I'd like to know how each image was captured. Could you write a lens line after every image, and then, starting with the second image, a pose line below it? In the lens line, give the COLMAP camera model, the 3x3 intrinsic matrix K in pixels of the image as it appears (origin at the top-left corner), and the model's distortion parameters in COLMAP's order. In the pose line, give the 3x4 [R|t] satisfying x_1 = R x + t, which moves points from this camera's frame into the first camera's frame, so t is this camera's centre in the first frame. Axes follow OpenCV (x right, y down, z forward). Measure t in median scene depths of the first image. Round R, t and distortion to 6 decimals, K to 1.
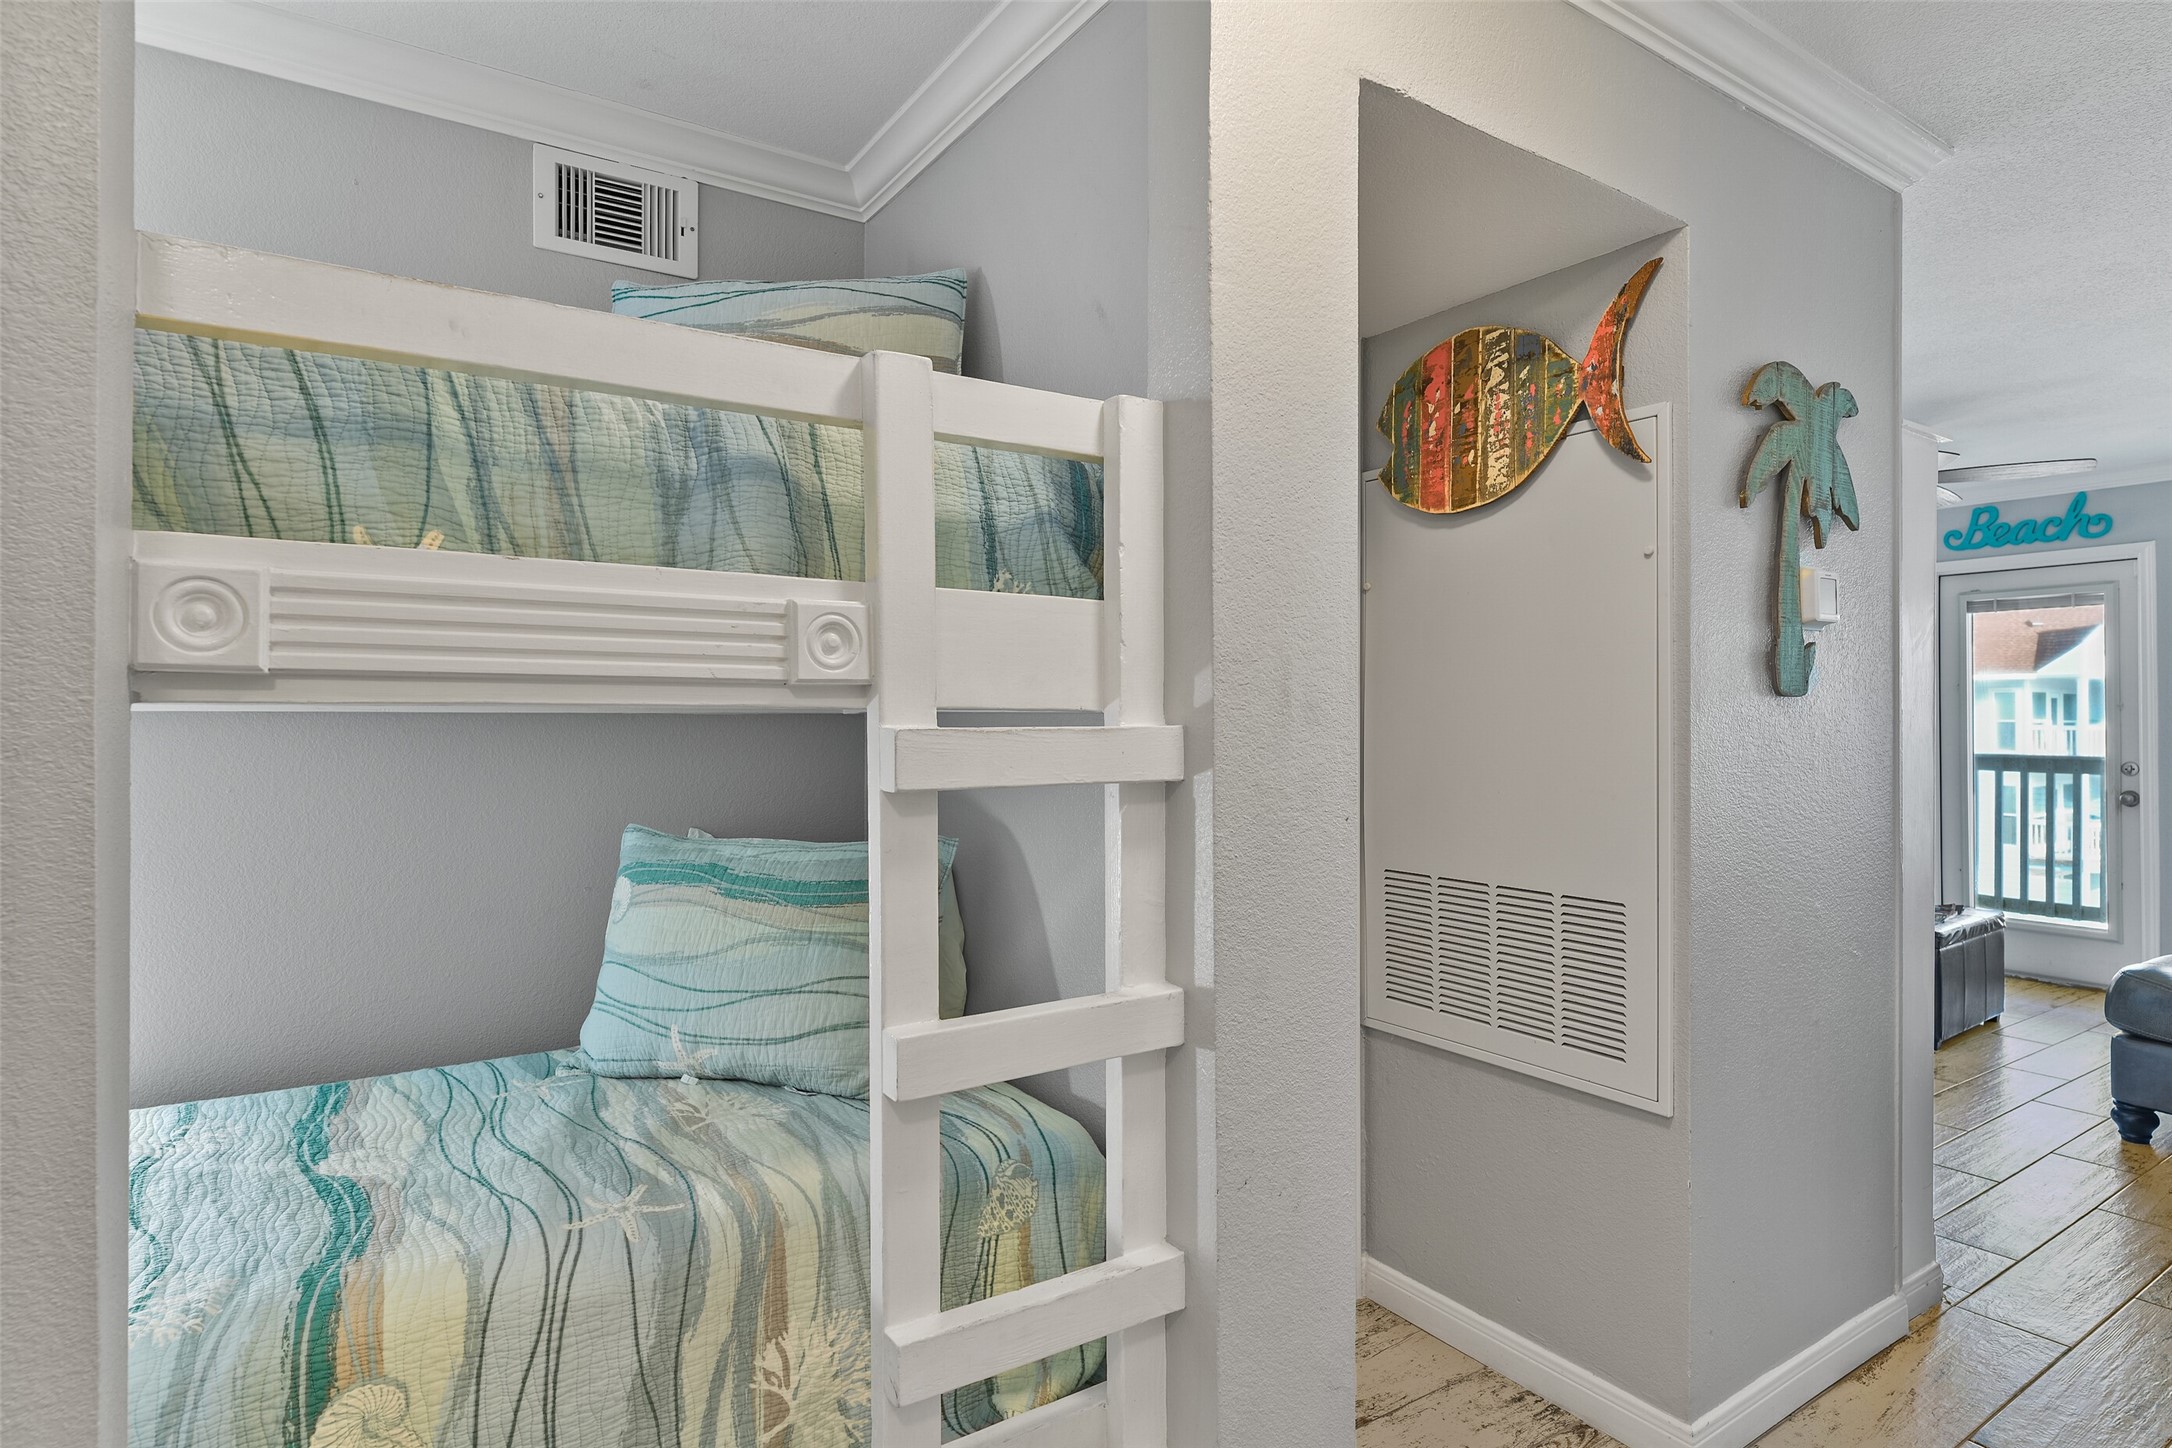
lens RADIAL K [[1147.7, 0, 1082.7], [0, 1147.7, 715.4], [0, 0, 1]] dist [0.002743, 0.001097]
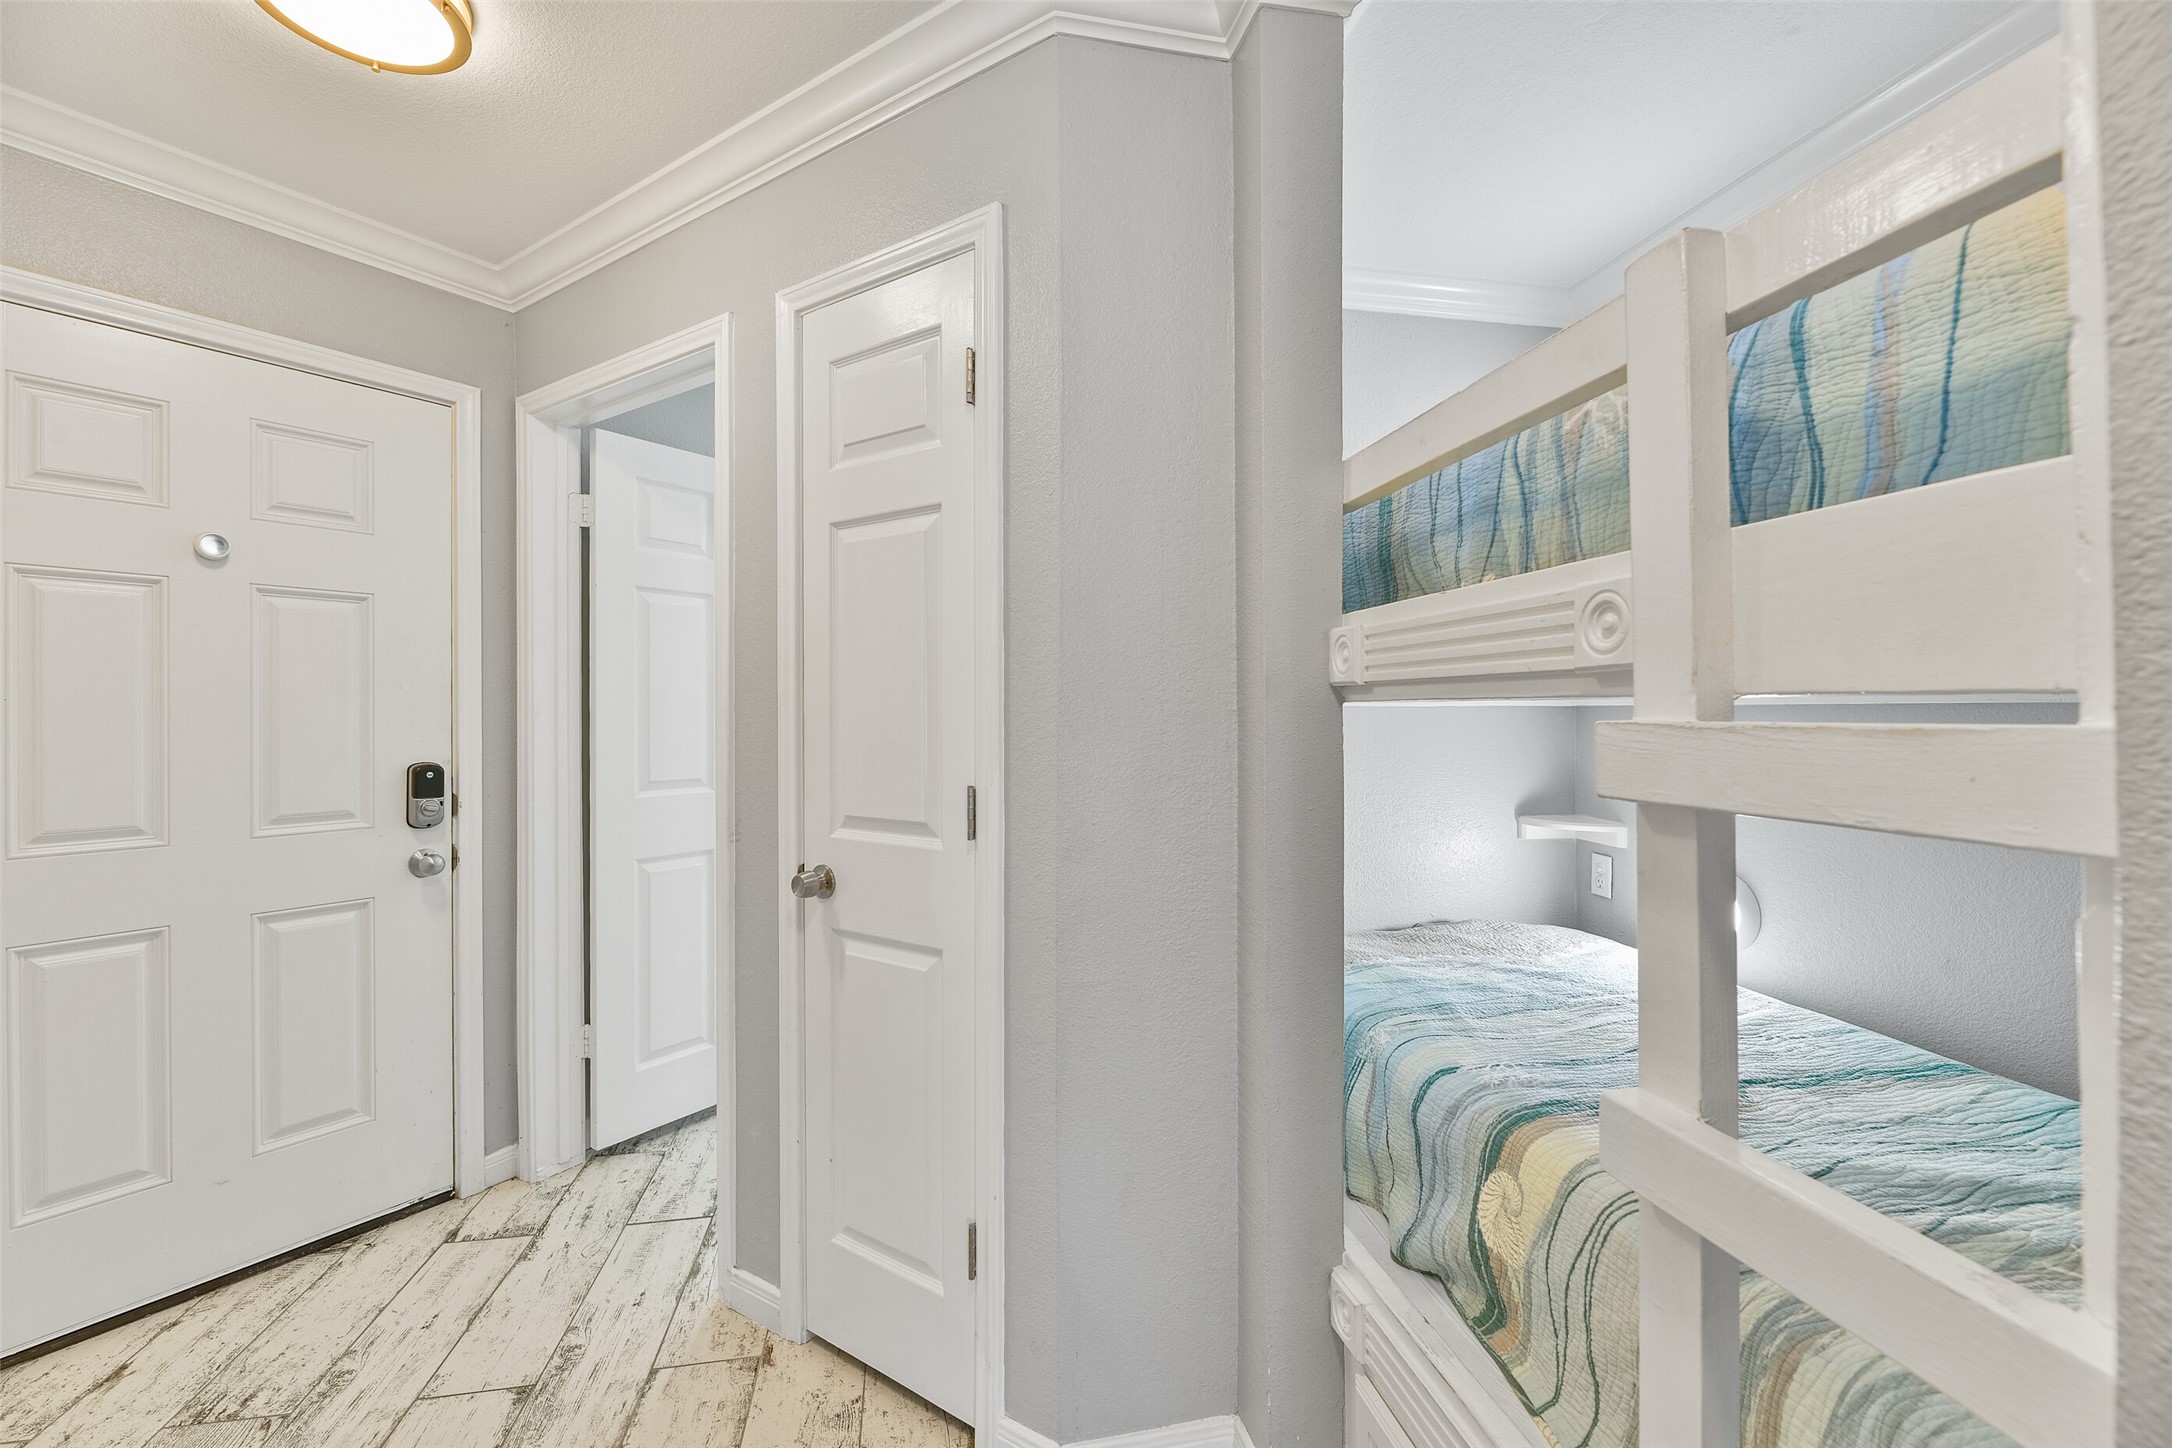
lens RADIAL K [[906.6, 0, 1094.6], [0, 906.6, 716.3], [0, 0, 1]] dist [-0.002019, -0.000071]
pose [[-0.373883, 0.007489, -0.927446, 0.356162], [0.004727, 0.999970, 0.006169, 0.000722], [0.927464, -0.002078, -0.373907, 0.548843]]
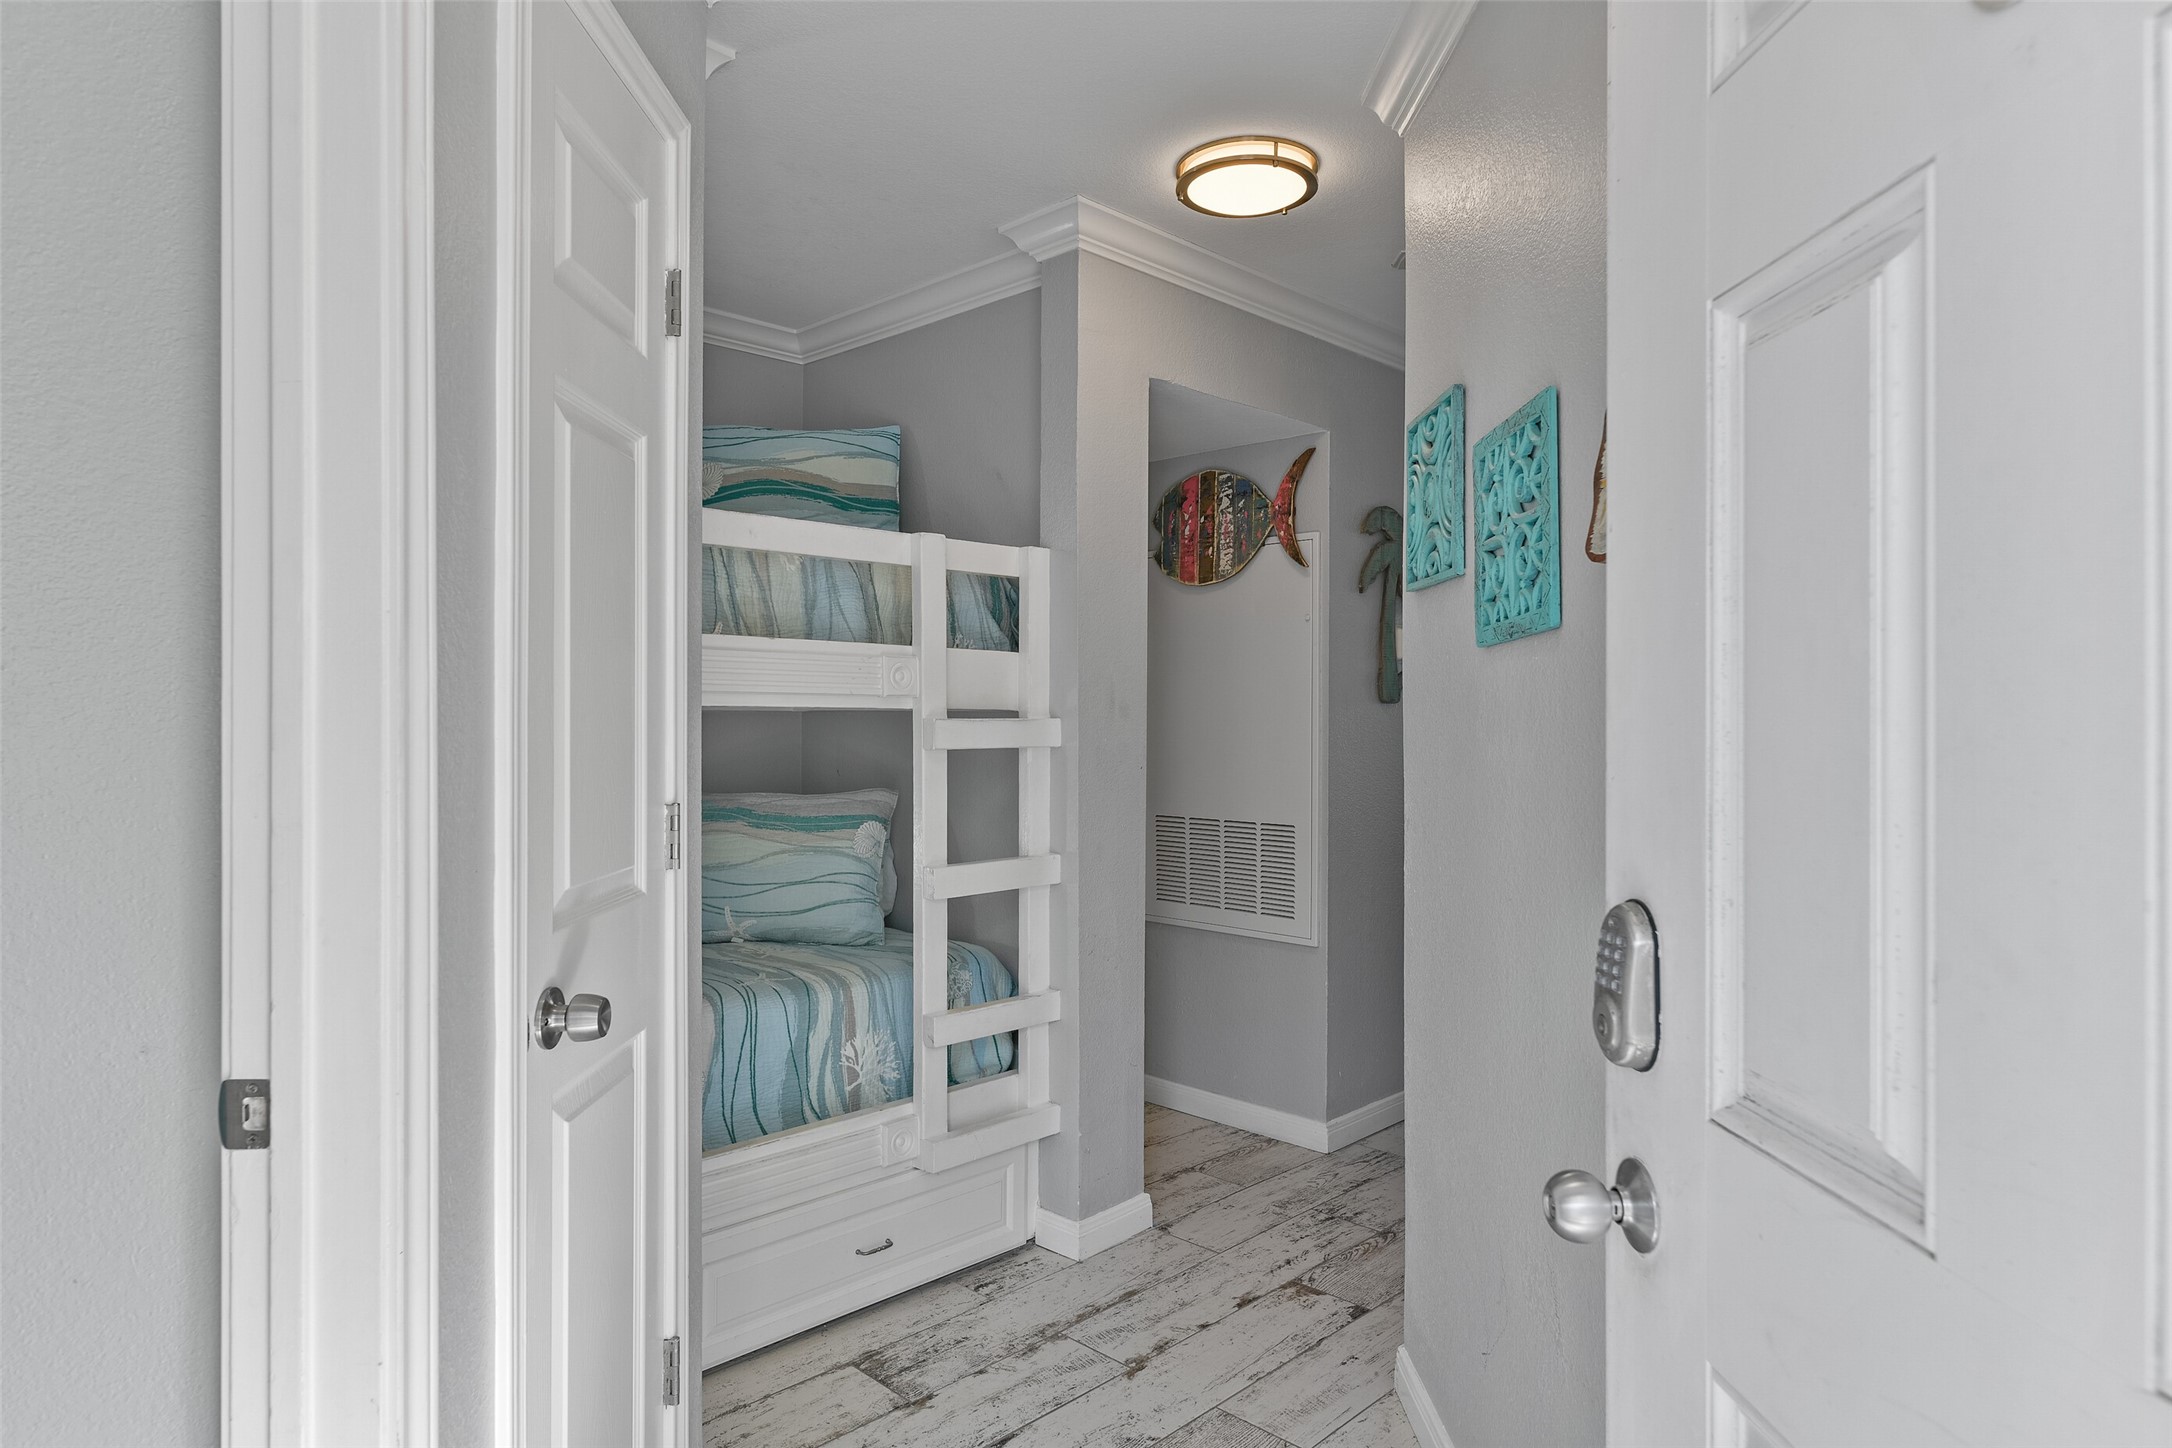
lens RADIAL K [[1279.1, 0, 1087.6], [0, 1279.1, 718.0], [0, 0, 1]] dist [0.001410, 0.000064]
pose [[0.977072, 0.003637, 0.212879, -0.230888], [-0.004630, 0.999981, 0.004167, -0.001022], [-0.212860, -0.005057, 0.977070, -0.788057]]
